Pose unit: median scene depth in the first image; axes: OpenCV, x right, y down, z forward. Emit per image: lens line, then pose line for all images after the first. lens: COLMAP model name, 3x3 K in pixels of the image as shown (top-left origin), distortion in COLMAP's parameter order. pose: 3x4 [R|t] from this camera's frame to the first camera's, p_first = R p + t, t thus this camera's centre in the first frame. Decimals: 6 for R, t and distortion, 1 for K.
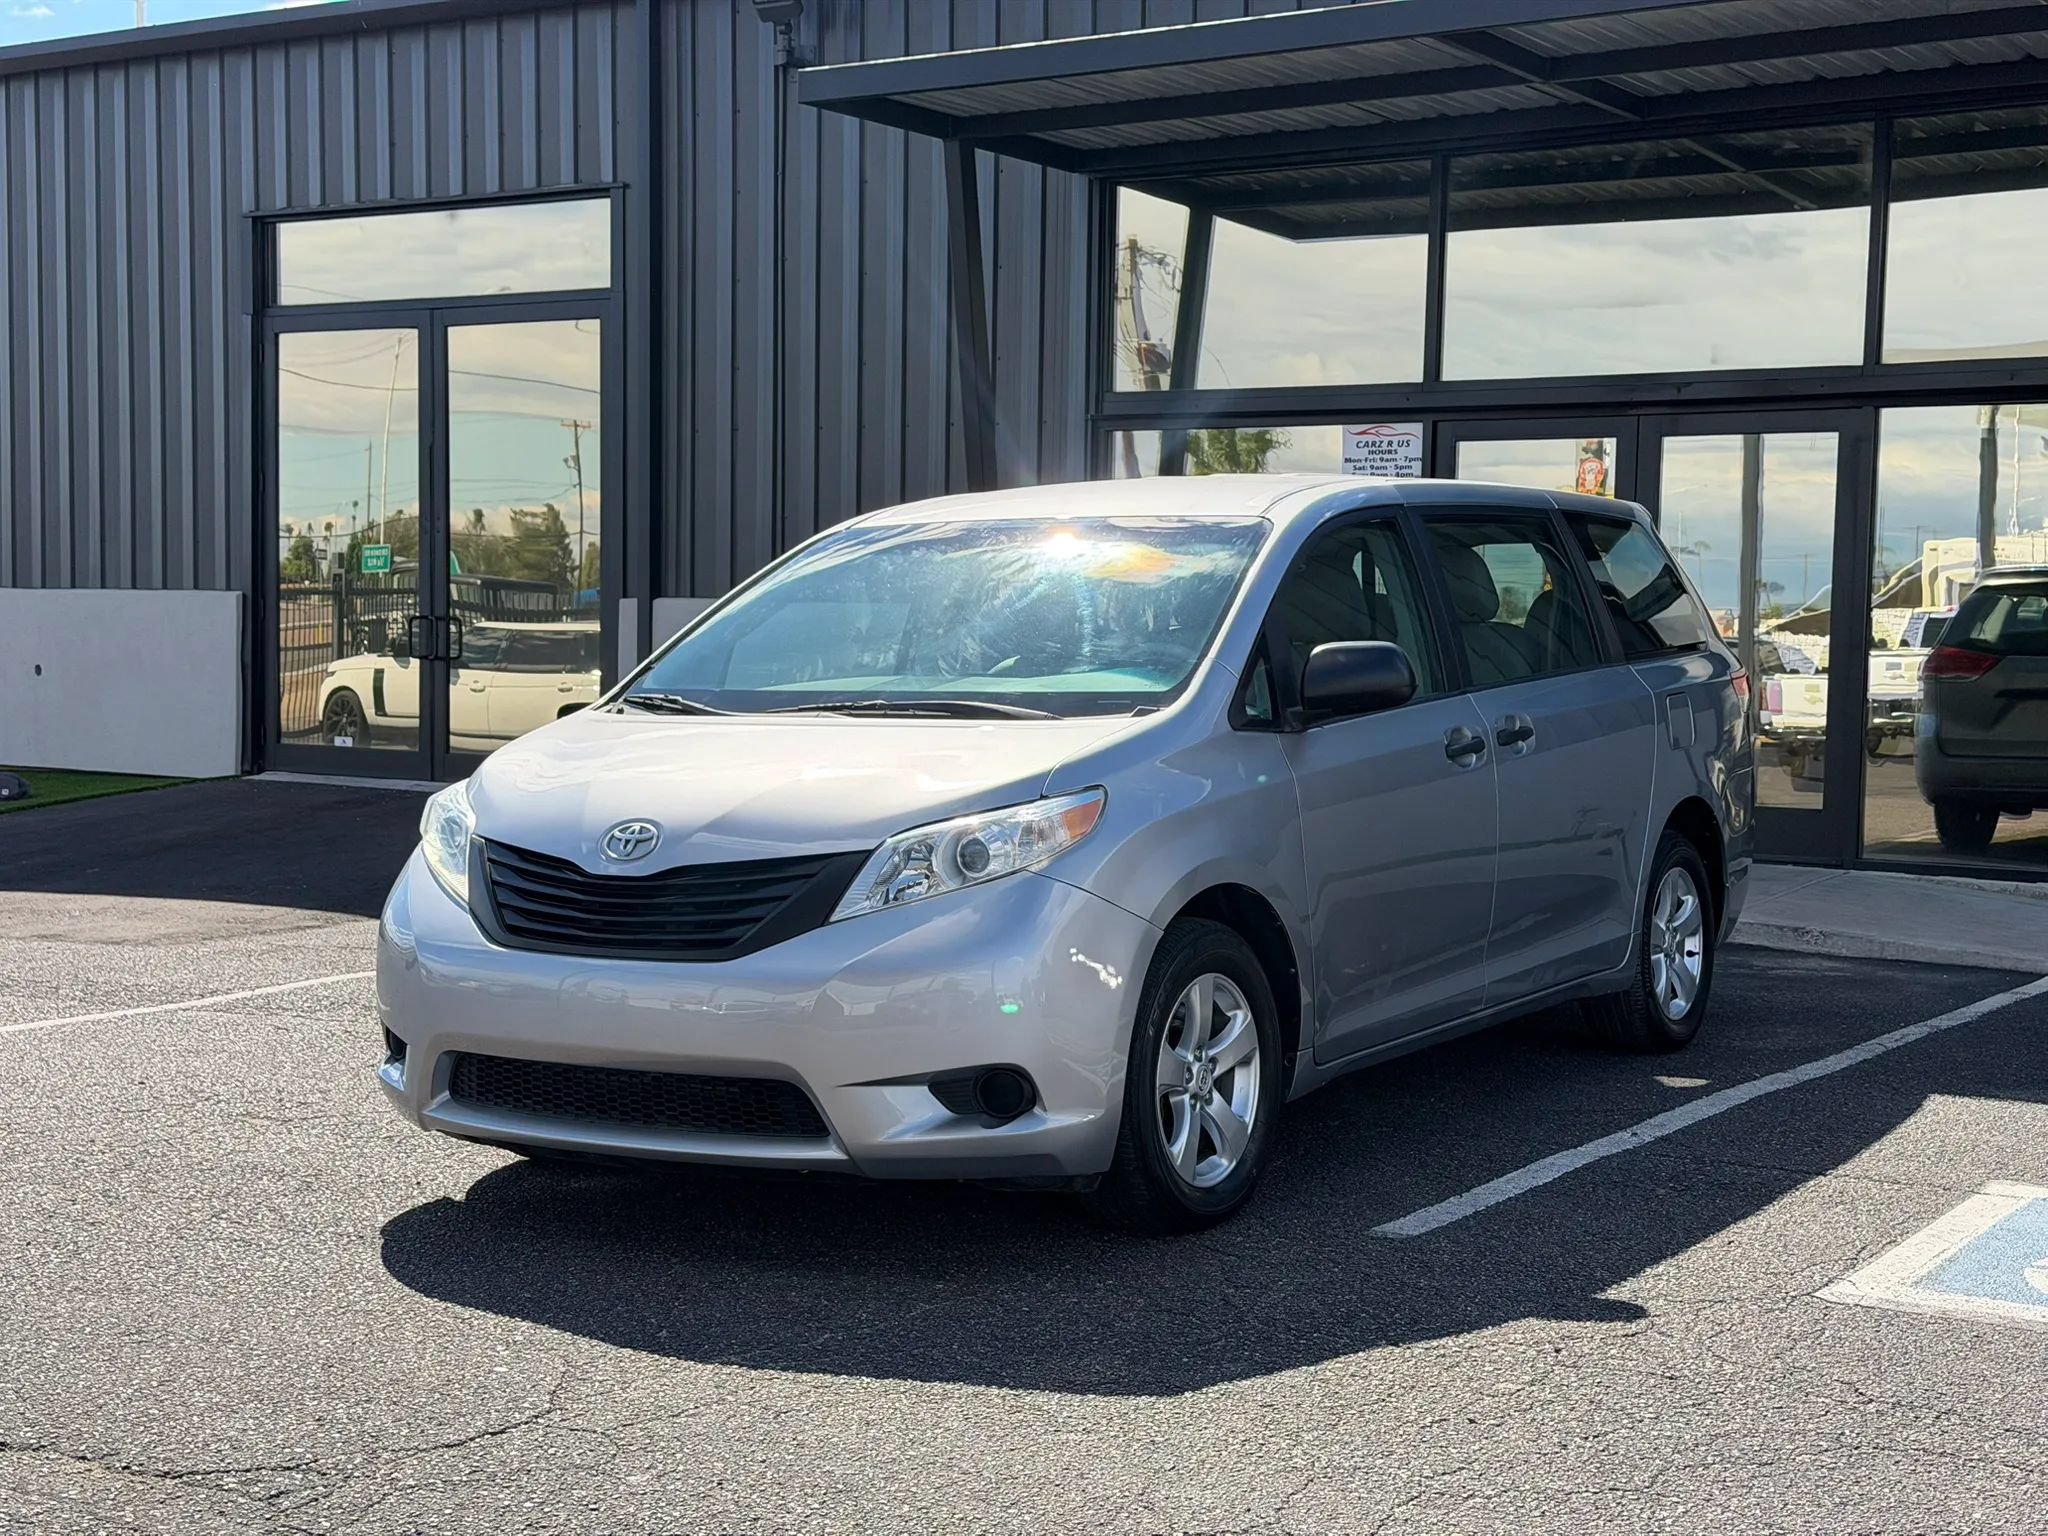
lens RADIAL K [[2834.2, 0, 1024.8], [0, 2834.2, 756.5], [0, 0, 1]] dist [0.104403, 0.000000]
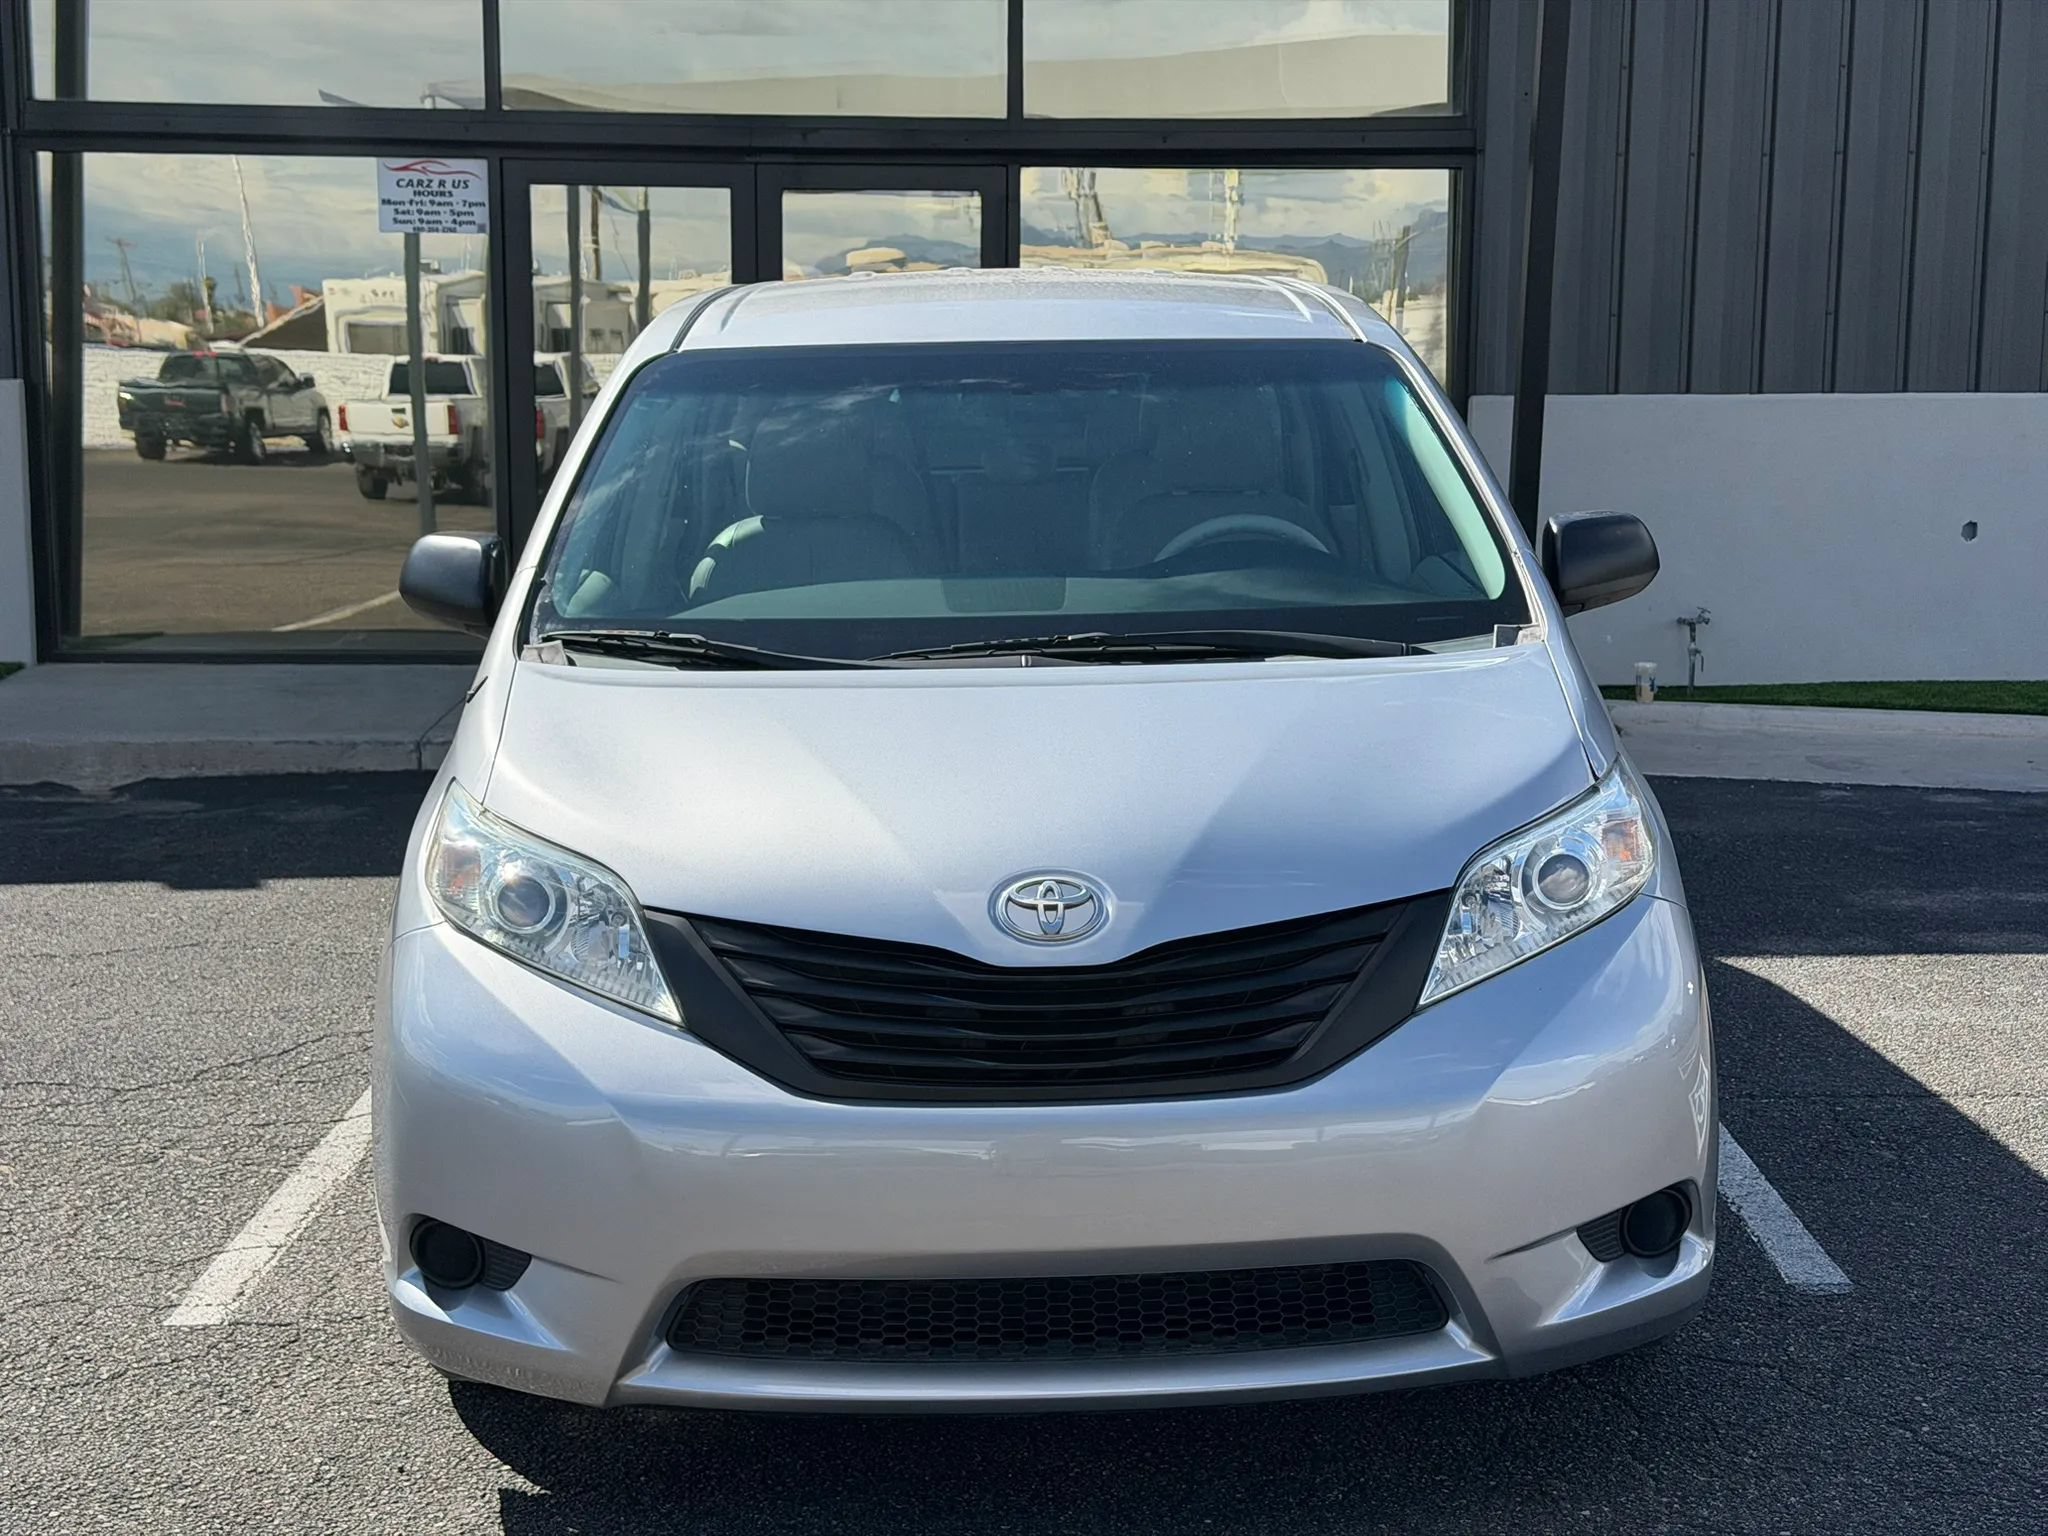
lens RADIAL K [[2834.2, 0, 1059.2], [0, 2834.2, 746.9], [0, 0, 1]] dist [0.104403, 0.000000]
pose [[0.829359, -0.085835, 0.552083, -0.305822], [0.032793, 0.993904, 0.105264, -0.045156], [-0.557752, -0.069197, 0.827118, 0.313358]]
